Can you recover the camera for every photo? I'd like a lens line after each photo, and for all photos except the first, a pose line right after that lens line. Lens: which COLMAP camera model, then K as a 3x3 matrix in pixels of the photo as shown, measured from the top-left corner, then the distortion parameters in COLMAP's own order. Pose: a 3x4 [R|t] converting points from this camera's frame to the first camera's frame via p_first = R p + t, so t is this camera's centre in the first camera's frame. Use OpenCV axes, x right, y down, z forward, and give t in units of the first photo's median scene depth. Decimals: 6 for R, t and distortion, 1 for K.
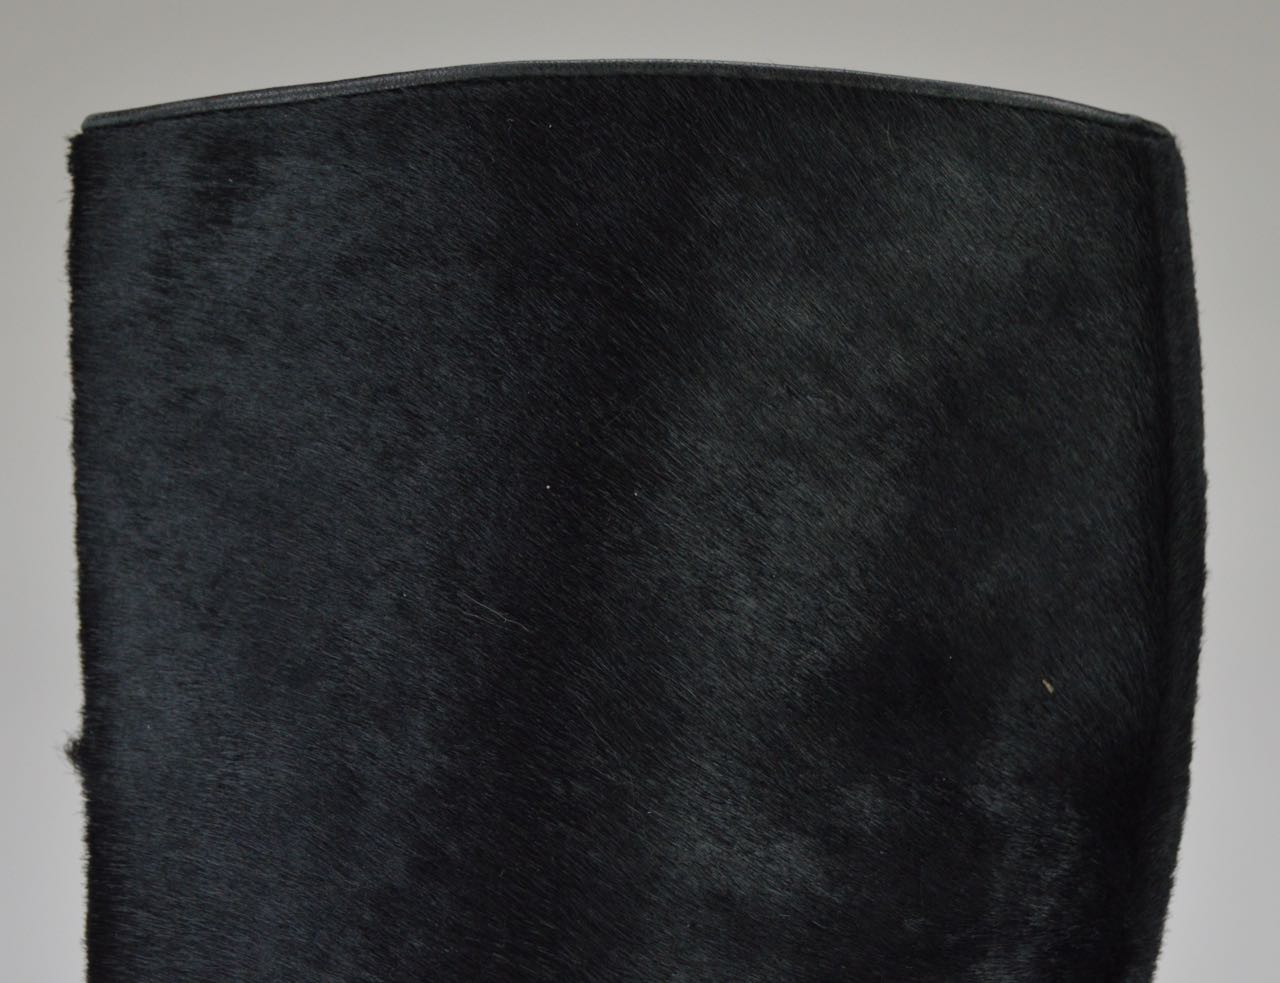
lens RADIAL K [[3517.4, 0, 640.0], [0, 3517.4, 491.5], [0, 0, 1]] dist [-0.024520, -0.160390]
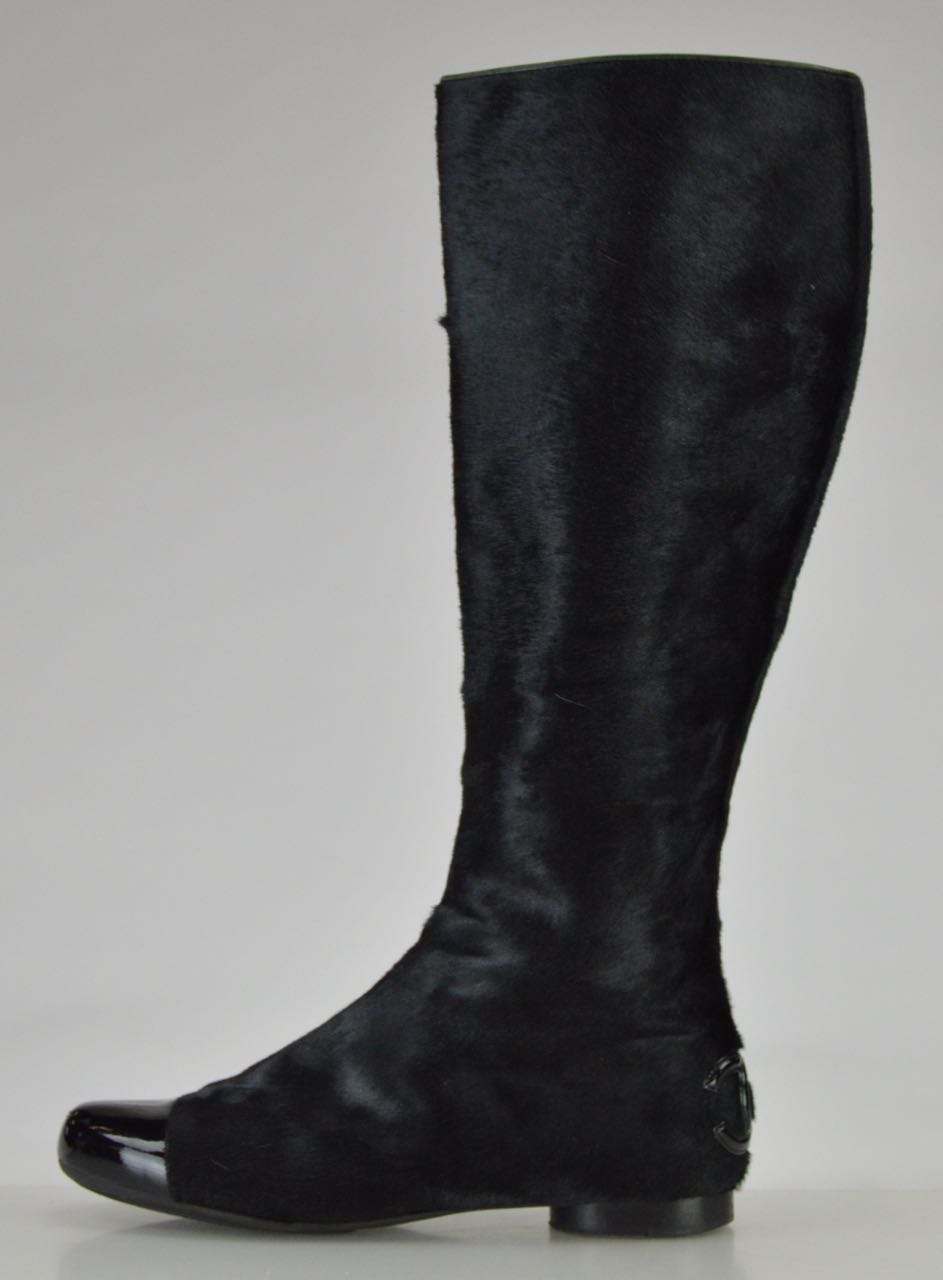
lens RADIAL K [[2932.3, 0, 471.5], [0, 2932.3, 640.0], [0, 0, 1]] dist [-0.125384, 0.494699]
pose [[0.999849, -0.015846, -0.007148, -0.134092], [0.016517, 0.994188, 0.106385, 0.082919], [0.005420, -0.106487, 0.994299, -1.262094]]
